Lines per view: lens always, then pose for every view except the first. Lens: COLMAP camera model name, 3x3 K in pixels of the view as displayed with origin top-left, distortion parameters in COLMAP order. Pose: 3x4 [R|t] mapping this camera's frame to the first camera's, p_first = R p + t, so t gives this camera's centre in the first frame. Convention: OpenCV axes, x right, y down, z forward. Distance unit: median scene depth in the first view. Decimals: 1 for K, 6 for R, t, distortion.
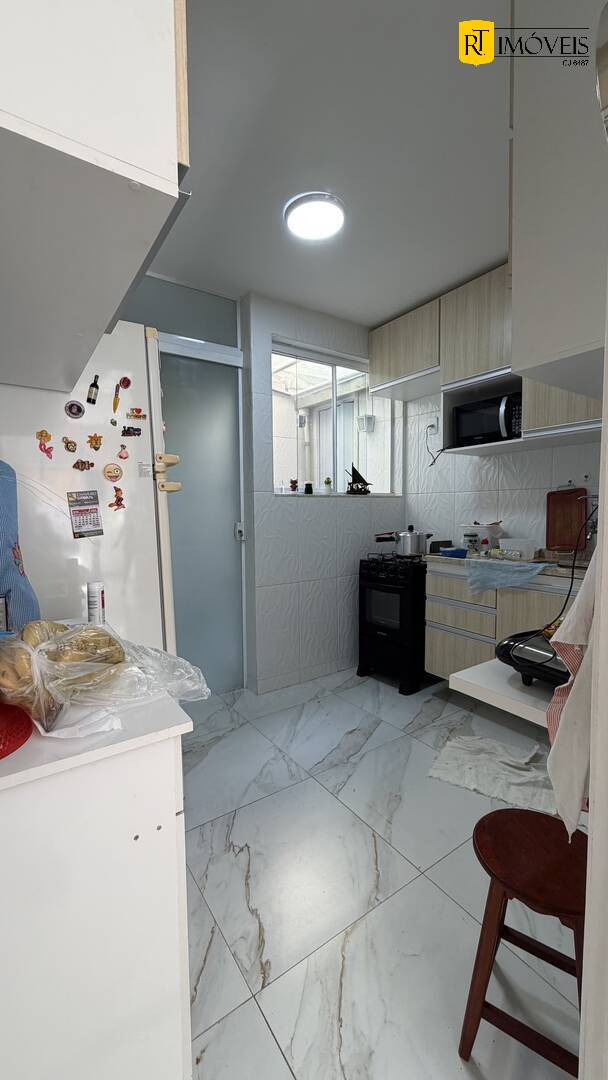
lens RADIAL K [[431.7, 0, 306.0], [0, 431.7, 538.1], [0, 0, 1]] dist [-0.001242, -0.000359]
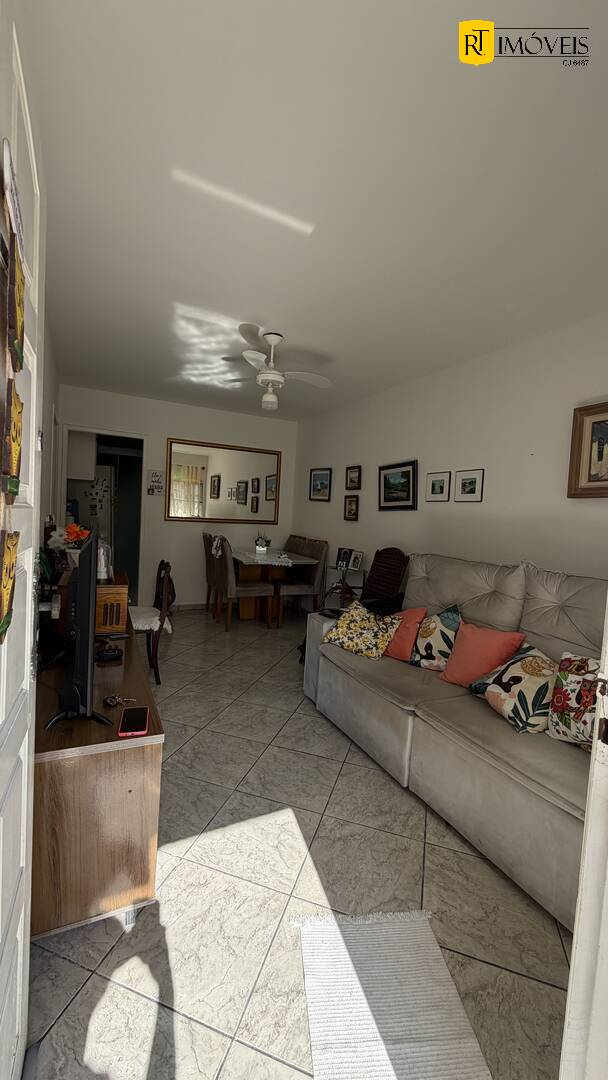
lens RADIAL K [[431.7, 0, 303.2], [0, 431.7, 538.6], [0, 0, 1]] dist [-0.001242, -0.000359]
pose [[0.985860, 0.065866, -0.154082, 2.199625], [-0.069884, 0.997338, -0.020799, 0.167836], [0.152302, 0.031273, 0.987839, -2.881859]]
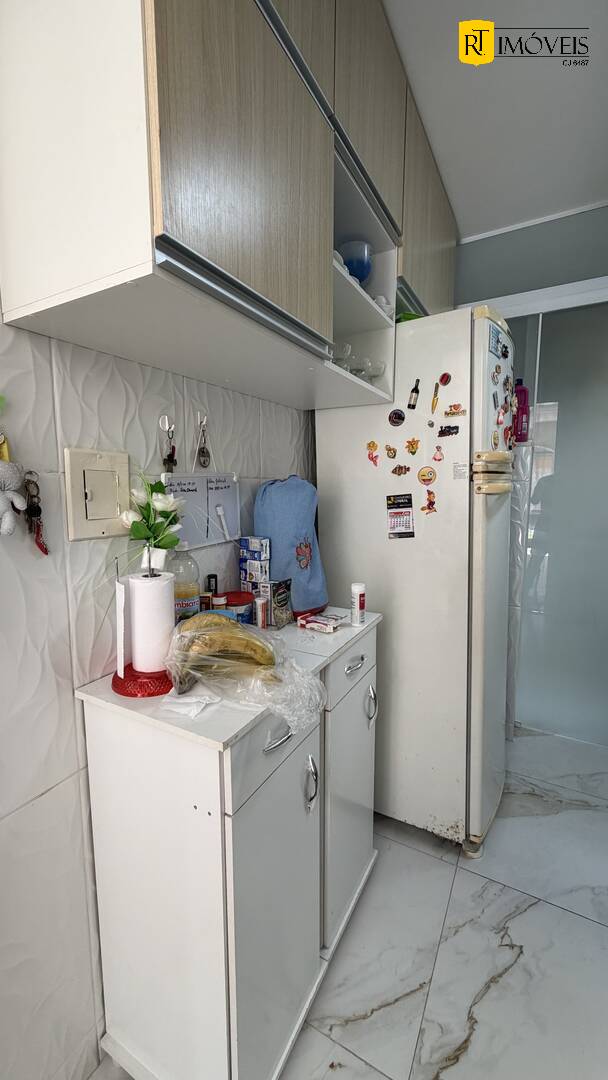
lens RADIAL K [[431.7, 0, 302.7], [0, 431.7, 536.8], [0, 0, 1]] dist [-0.001242, -0.000359]
pose [[0.440506, 0.114295, -0.890444, 0.324109], [-0.059521, 0.993399, 0.098064, -0.093118], [0.895774, 0.009802, 0.444401, 0.308188]]
